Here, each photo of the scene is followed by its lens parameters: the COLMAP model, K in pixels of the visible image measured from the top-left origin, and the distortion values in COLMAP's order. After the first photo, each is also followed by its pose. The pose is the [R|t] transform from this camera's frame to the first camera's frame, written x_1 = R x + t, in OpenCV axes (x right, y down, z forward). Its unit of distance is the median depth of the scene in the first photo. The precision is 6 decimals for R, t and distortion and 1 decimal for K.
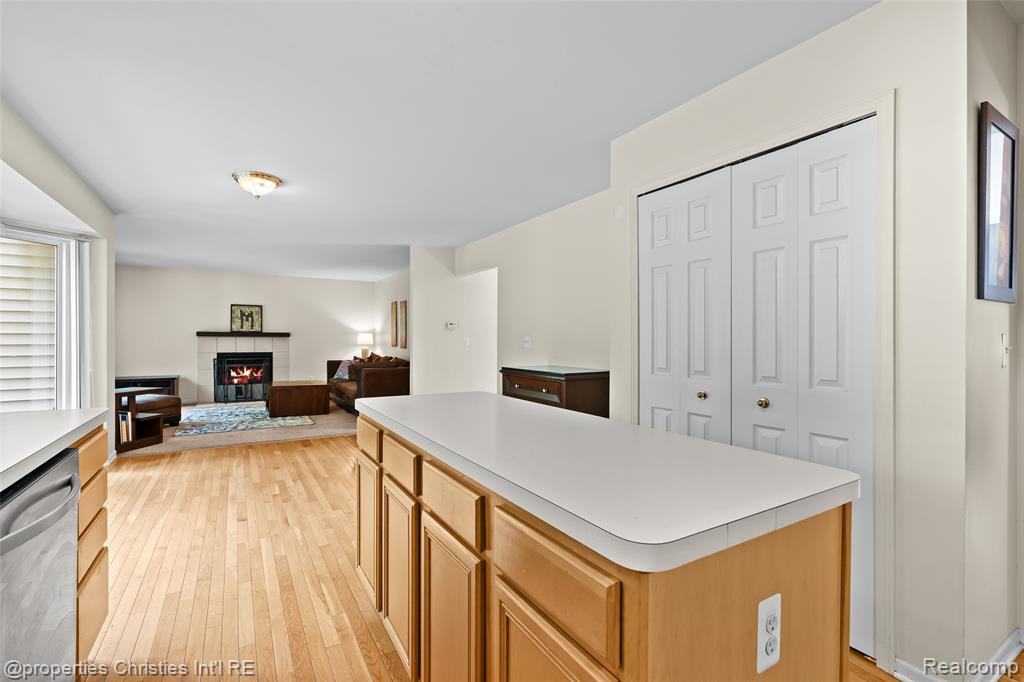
lens RADIAL K [[462.3, 0, 514.1], [0, 462.3, 340.5], [0, 0, 1]] dist [-0.011815, 0.002503]
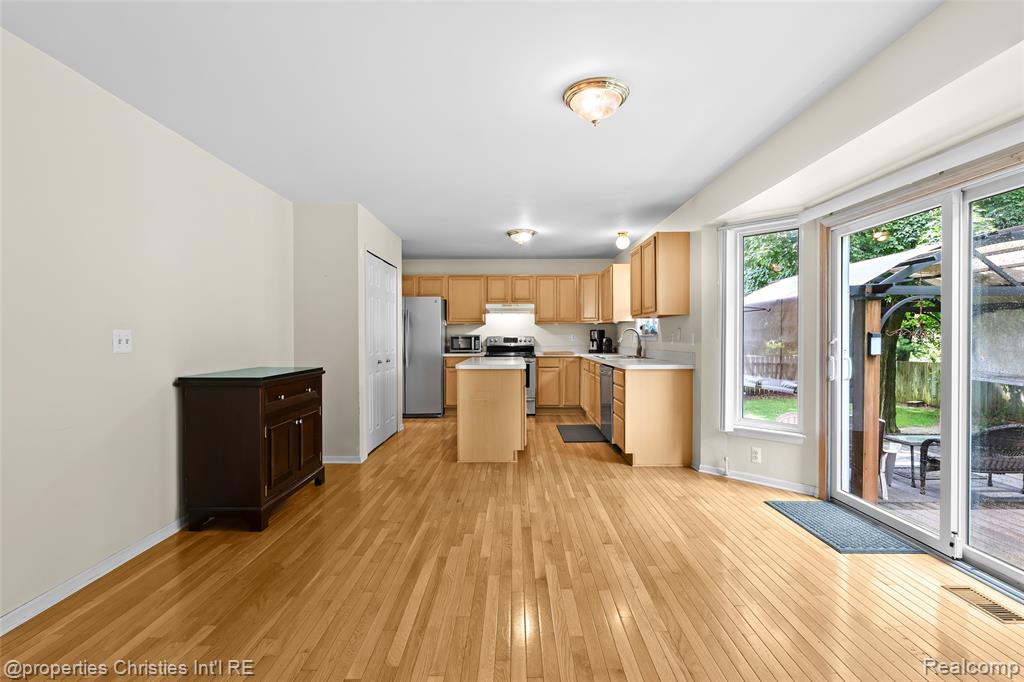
lens RADIAL K [[462.3, 0, 511.2], [0, 462.3, 339.8], [0, 0, 1]] dist [-0.011815, 0.002503]
pose [[-0.850503, -0.003977, 0.525955, -0.905831], [0.001294, 0.999953, 0.009653, -0.003519], [-0.525969, 0.008891, -0.850457, 1.836691]]
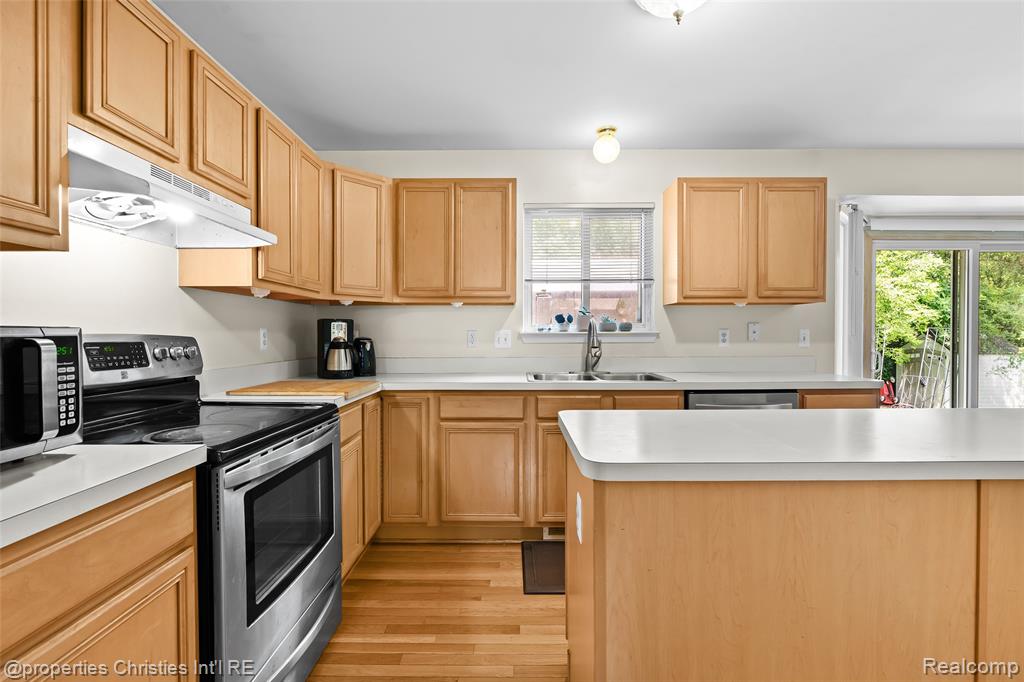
lens RADIAL K [[462.3, 0, 520.6], [0, 462.3, 345.5], [0, 0, 1]] dist [-0.011815, 0.002503]
pose [[-0.520976, 0.021142, -0.853309, 0.518485], [0.000776, 0.999705, 0.024295, -0.000349], [0.853571, 0.011995, -0.520839, 0.428104]]
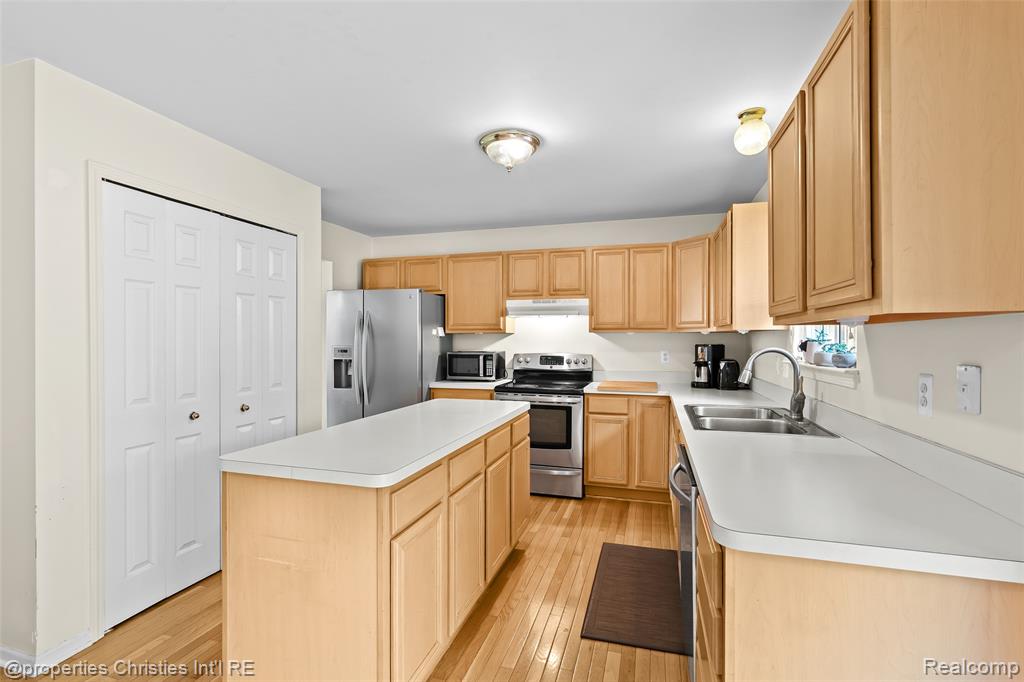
lens RADIAL K [[462.3, 0, 500.9], [0, 462.3, 339.9], [0, 0, 1]] dist [-0.011815, 0.002503]
pose [[-0.651404, -0.003522, 0.758723, -0.627295], [-0.002009, 0.999994, 0.002917, -0.044465], [-0.758728, 0.000376, -0.651407, 0.865182]]
